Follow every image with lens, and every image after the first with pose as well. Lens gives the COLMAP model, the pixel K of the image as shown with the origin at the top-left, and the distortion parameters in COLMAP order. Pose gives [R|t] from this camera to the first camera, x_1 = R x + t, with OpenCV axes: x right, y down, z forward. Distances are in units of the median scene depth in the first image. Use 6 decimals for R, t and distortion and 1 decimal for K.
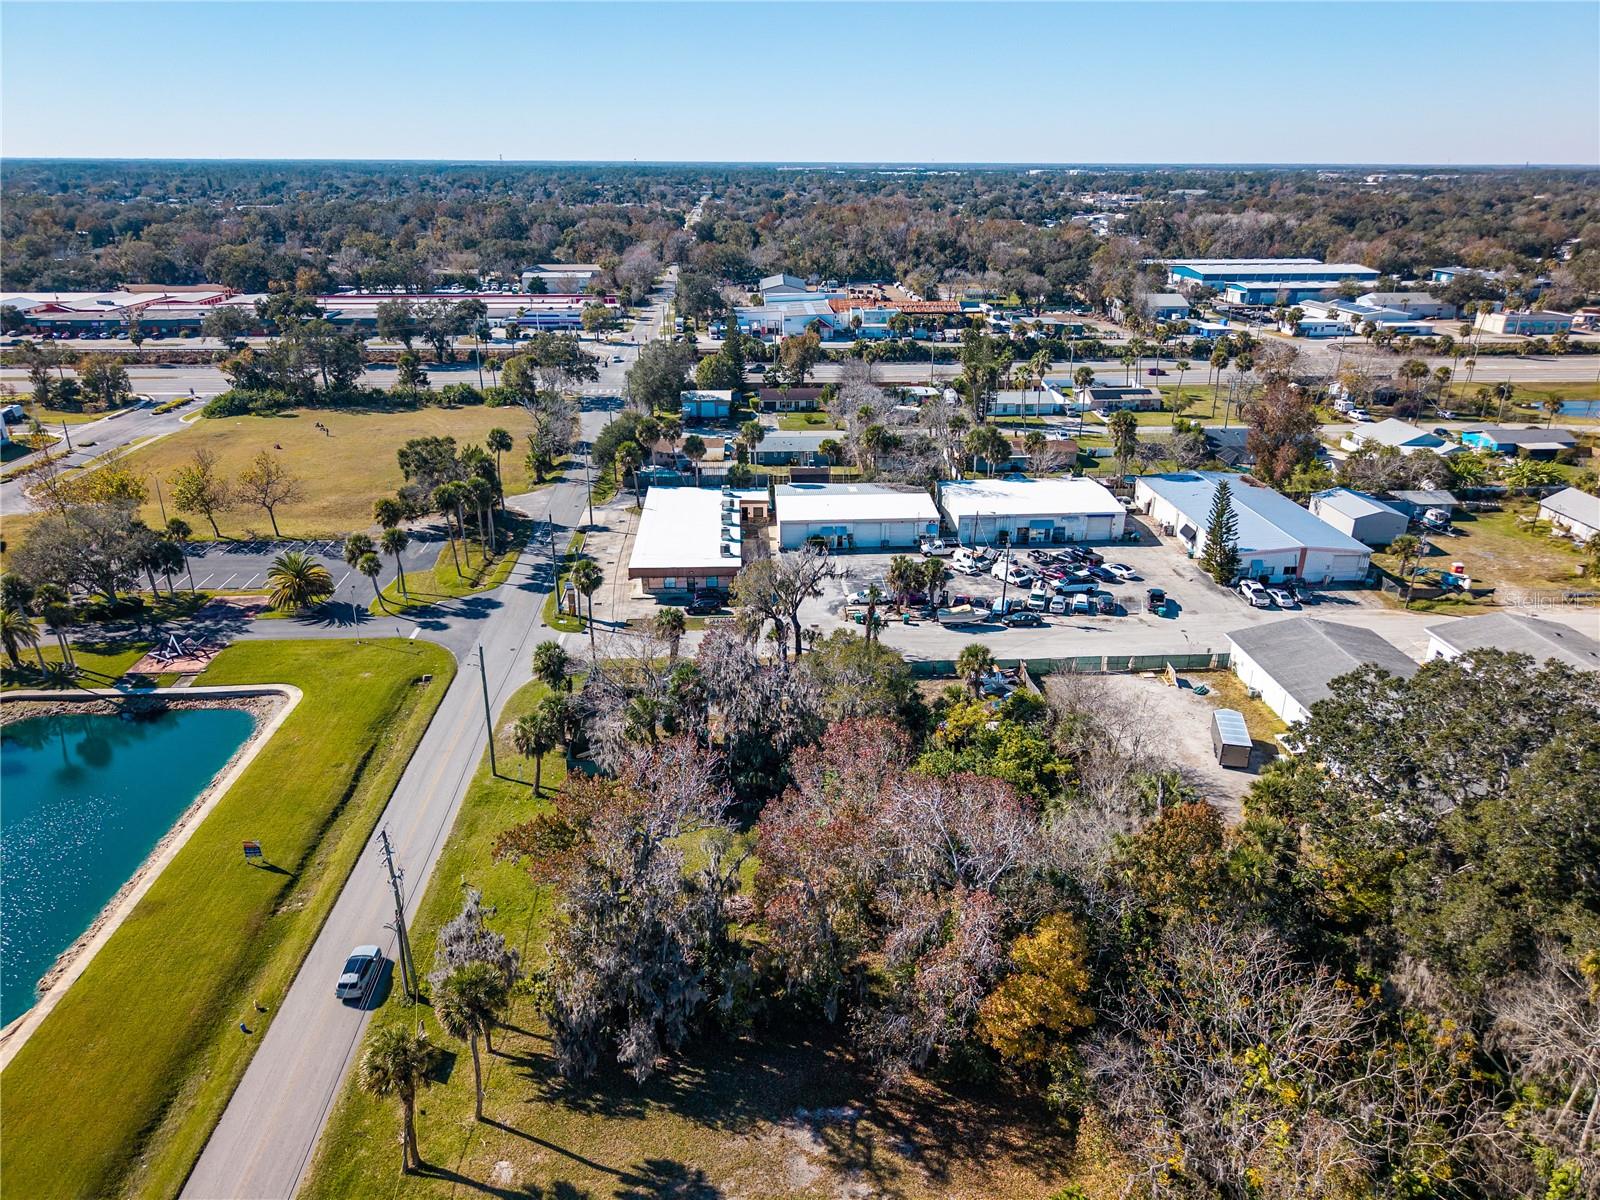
lens RADIAL K [[1062.0, 0, 798.2], [0, 1062.0, 598.5], [0, 0, 1]] dist [0.001545, -0.002302]
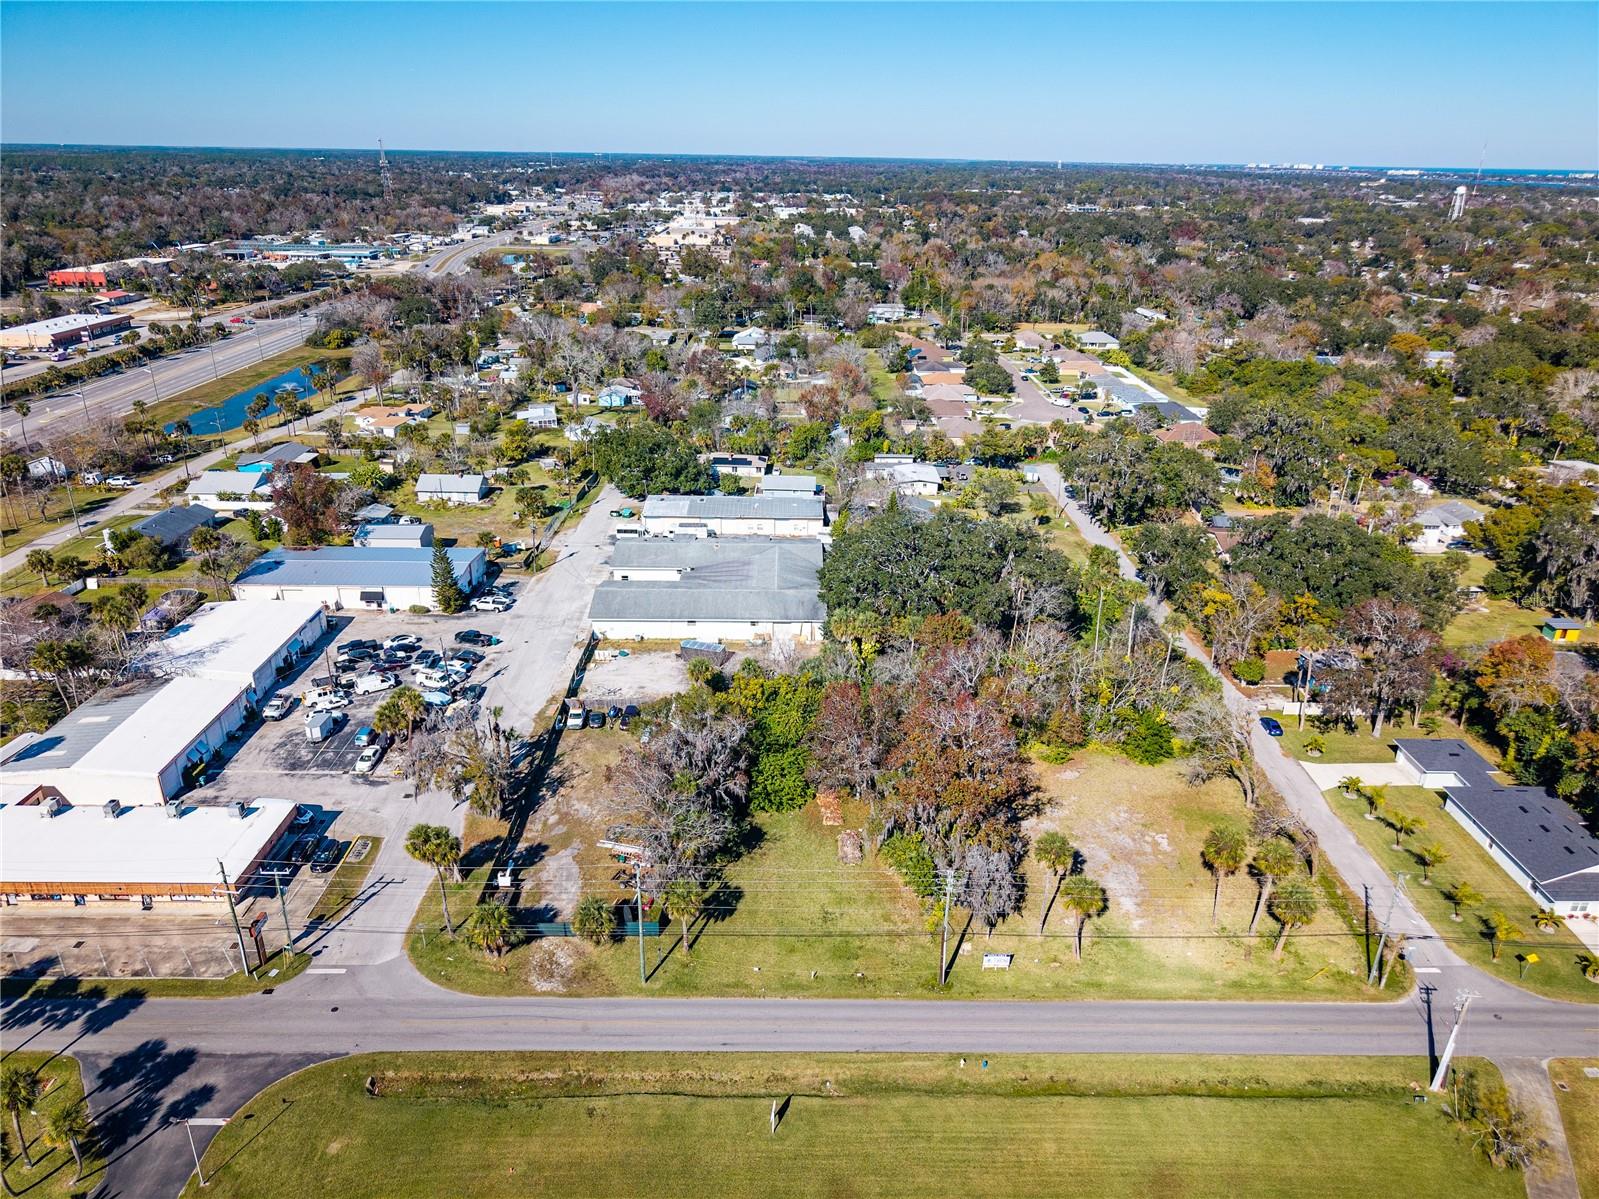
lens RADIAL K [[1081.4, 0, 796.8], [0, 1081.4, 598.2], [0, 0, 1]] dist [0.023907, -0.029368]
pose [[0.061731, -0.383032, 0.921670, -1.563862], [0.370836, 0.866129, 0.335113, -0.641206], [-0.926644, 0.321101, 0.195510, 0.767930]]
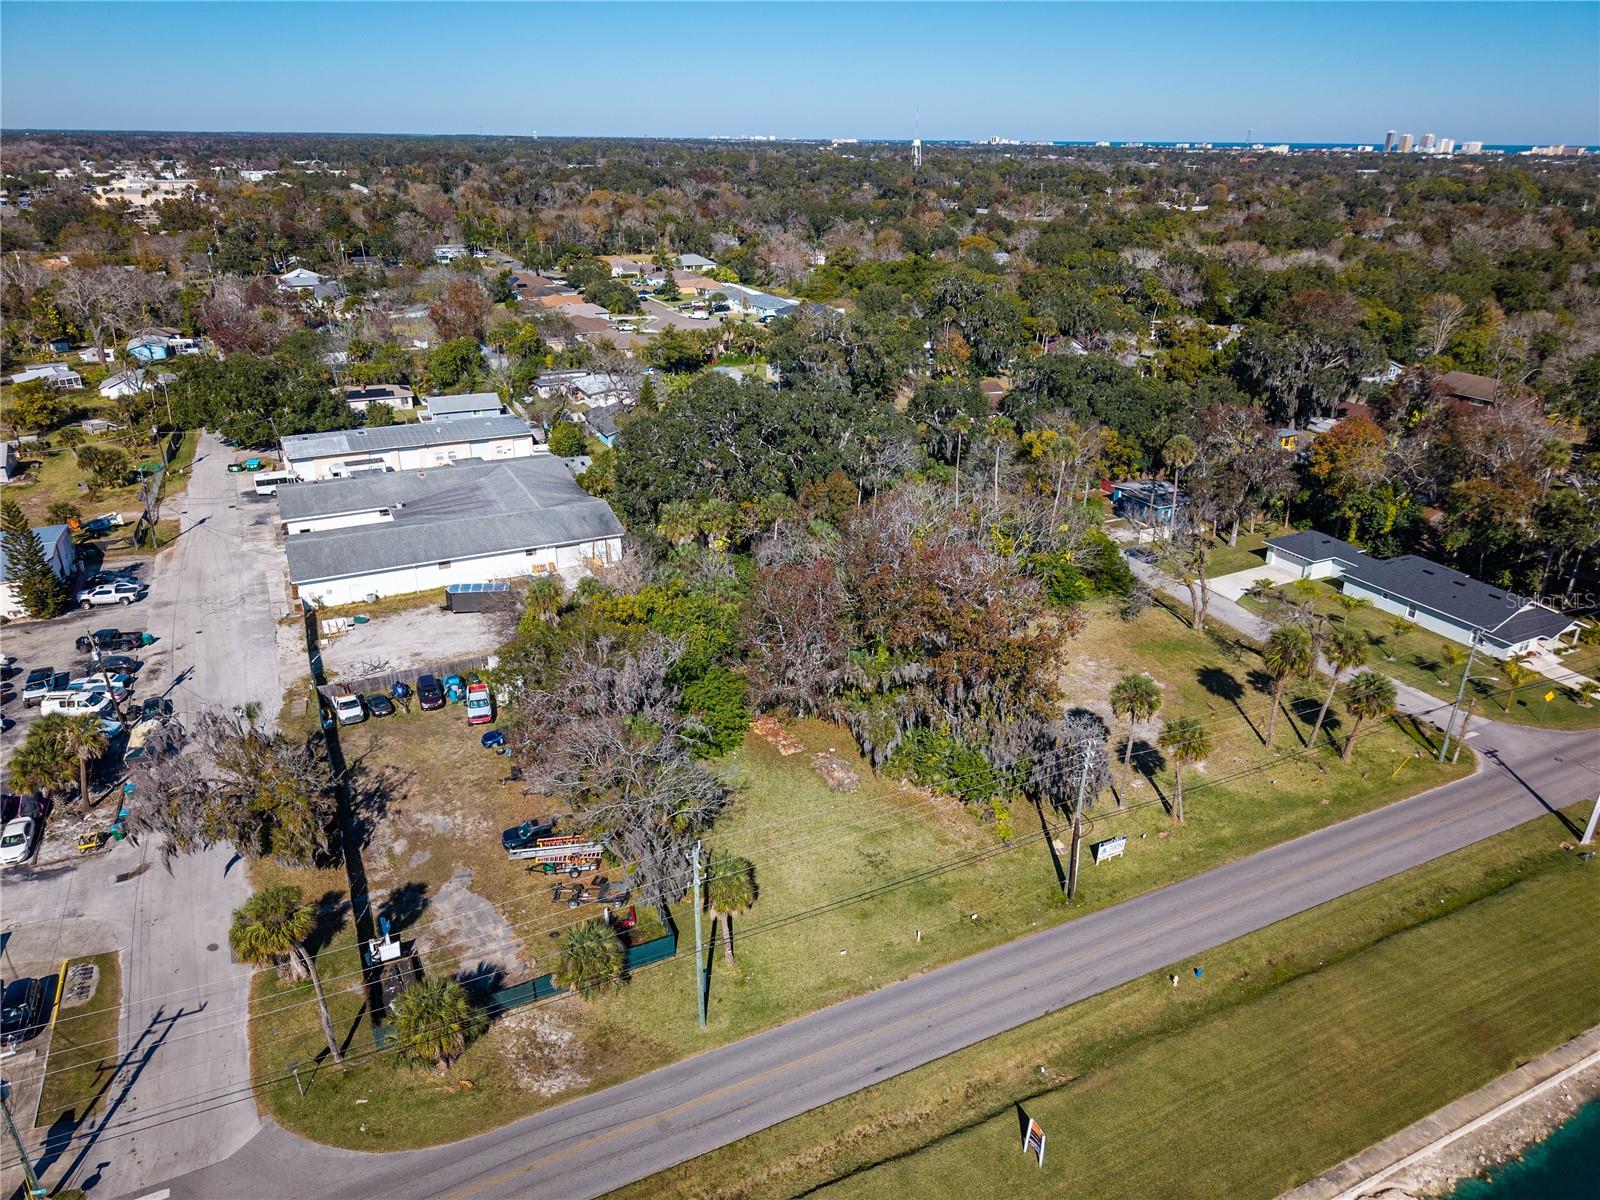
lens RADIAL K [[1075.2, 0, 802.2], [0, 1075.2, 605.7], [0, 0, 1]] dist [0.009740, -0.004251]
pose [[-0.380227, -0.377696, 0.844259, -1.108027], [0.344904, 0.789070, 0.508340, -0.514070], [-0.858178, 0.484473, -0.169757, 1.327401]]
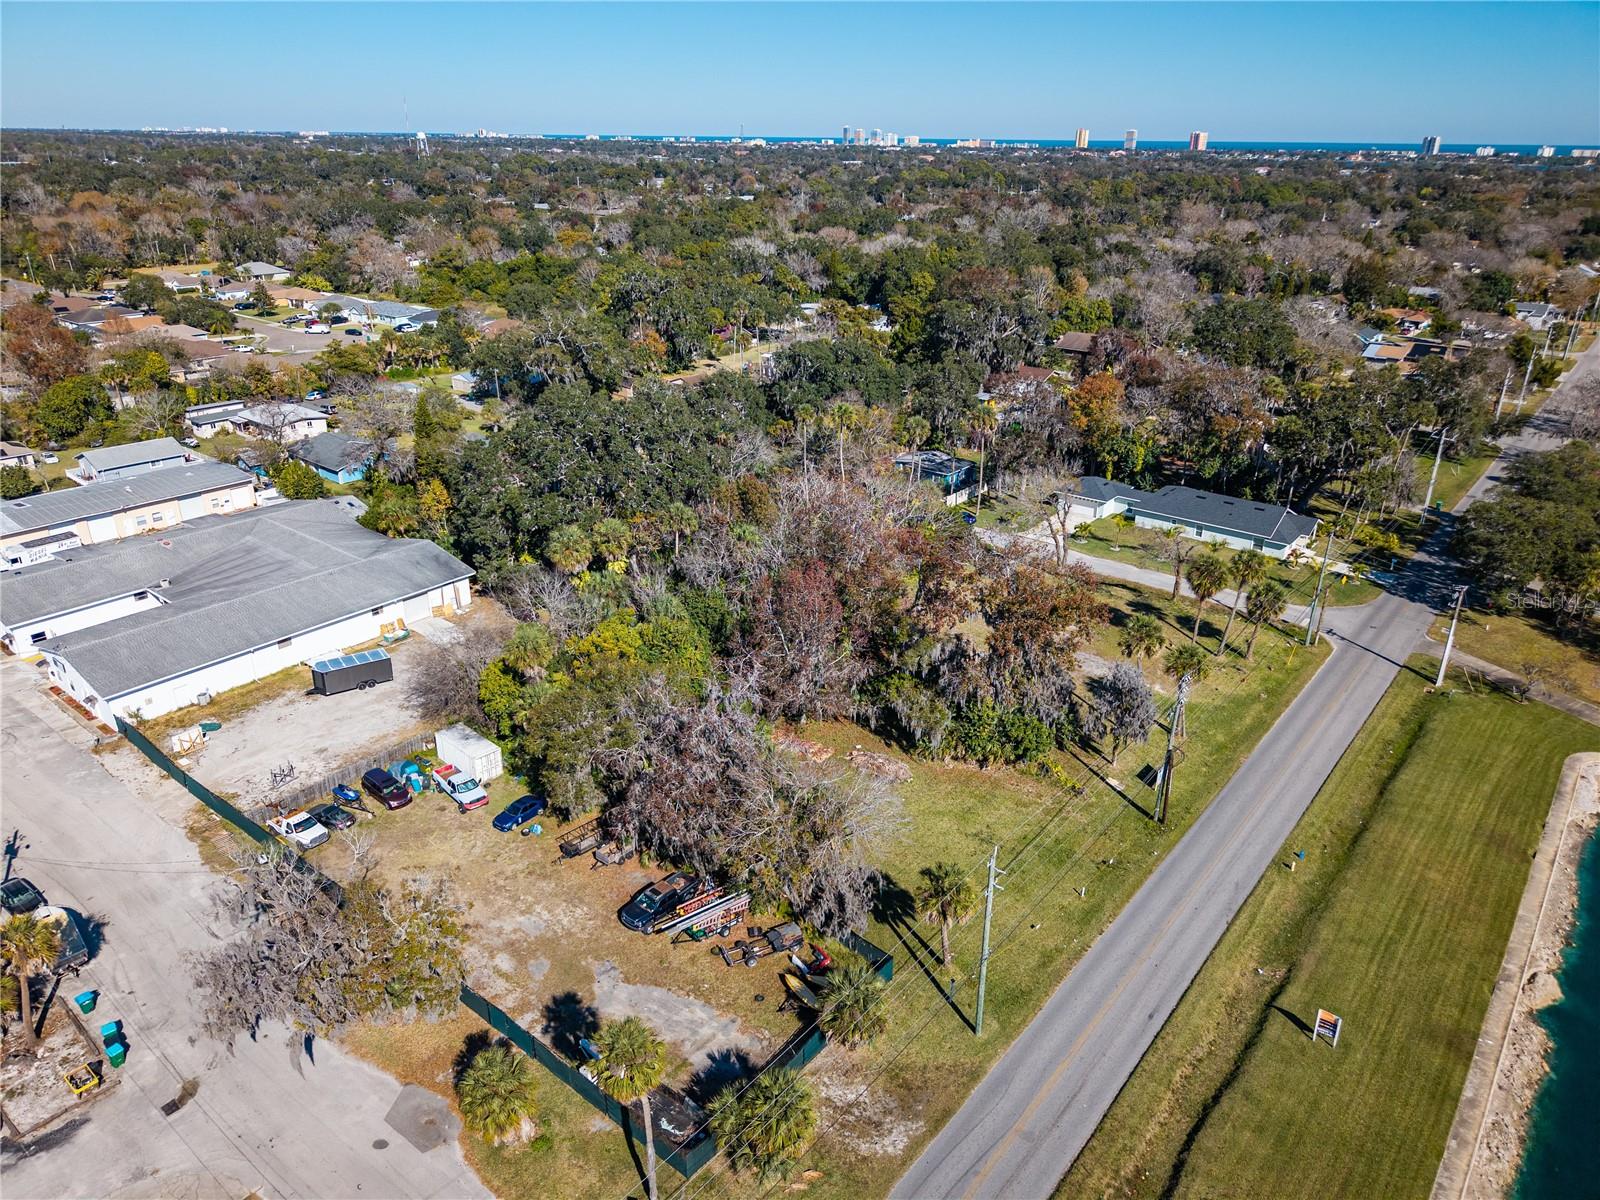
lens RADIAL K [[1076.2, 0, 800.0], [0, 1076.2, 600.0], [0, 0, 1]] dist [0.006107, -0.001922]
pose [[-0.734851, -0.280620, 0.617452, -0.770038], [0.247457, 0.736695, 0.629321, -0.677535], [-0.631474, 0.615250, -0.471920, 1.731850]]
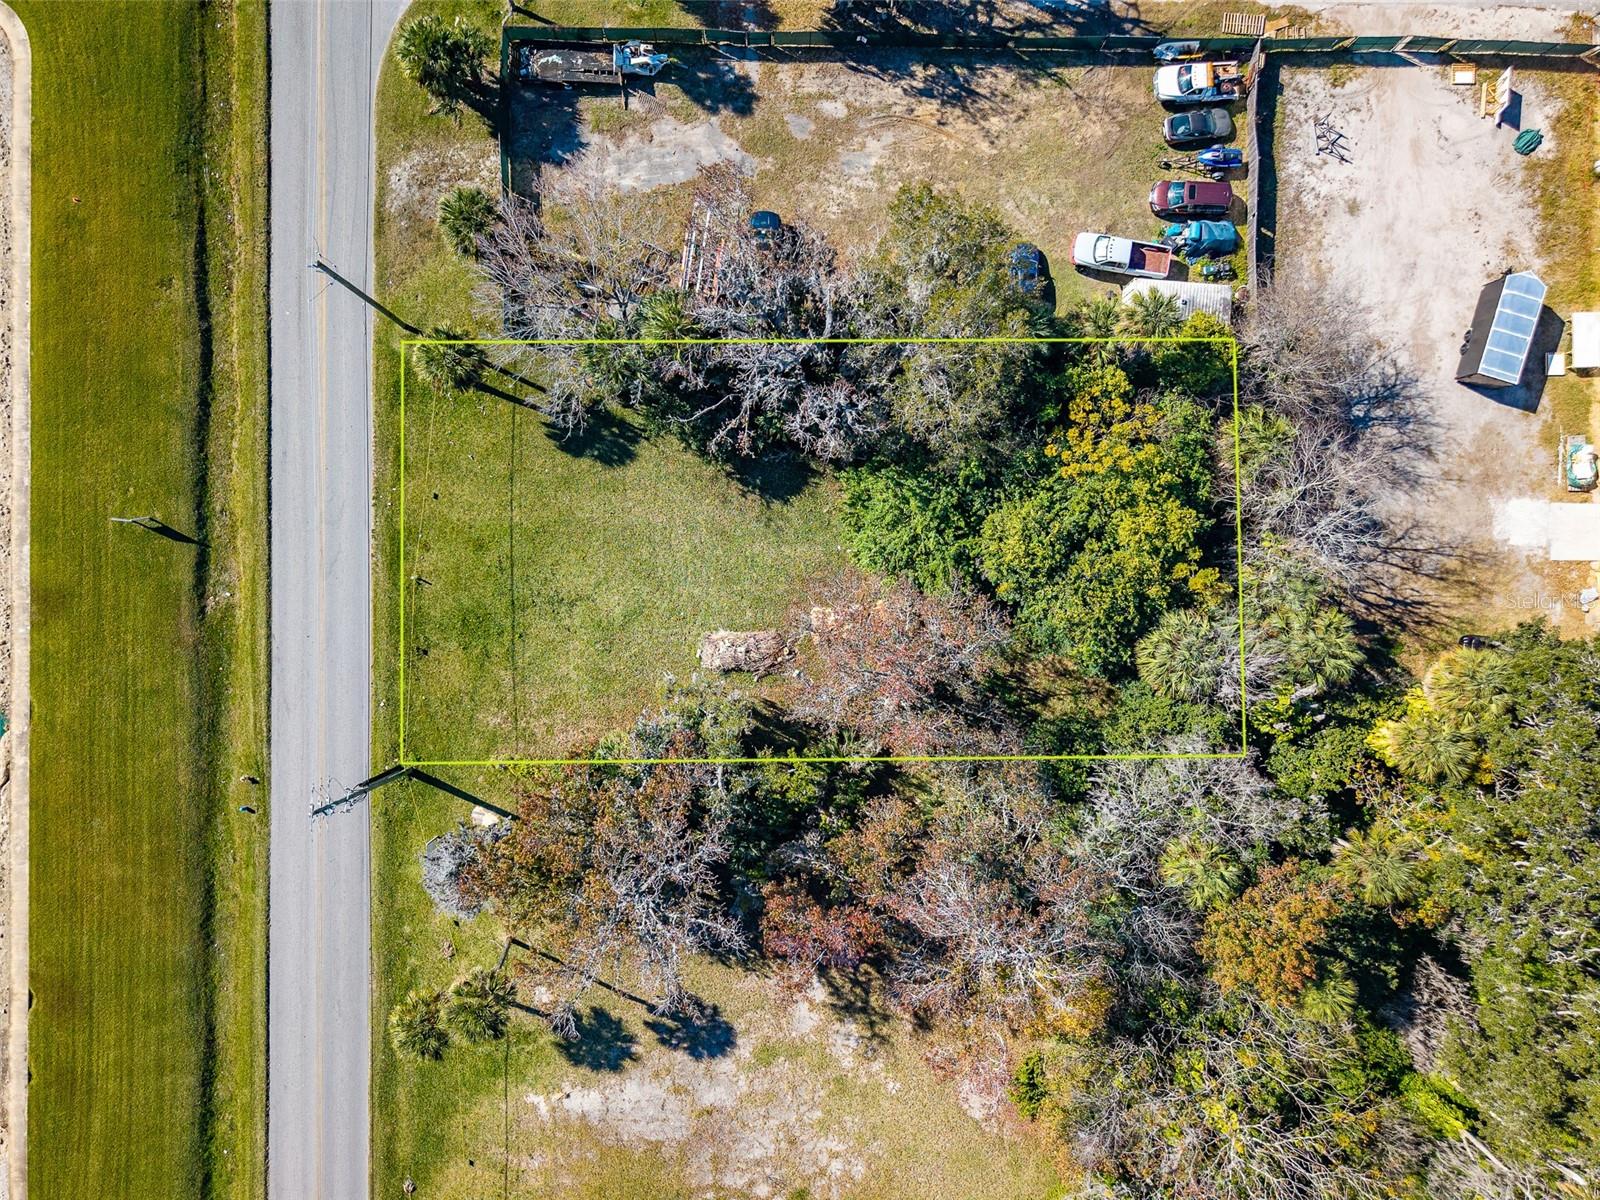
lens RADIAL K [[1080.3, 0, 800.0], [0, 1080.3, 600.0], [0, 0, 1]] dist [0.009876, -0.006449]
pose [[0.997509, 0.066657, 0.023067, -0.051128], [-0.046274, 0.371619, 0.927232, -0.609425], [0.053234, -0.925989, 0.373778, 0.835862]]
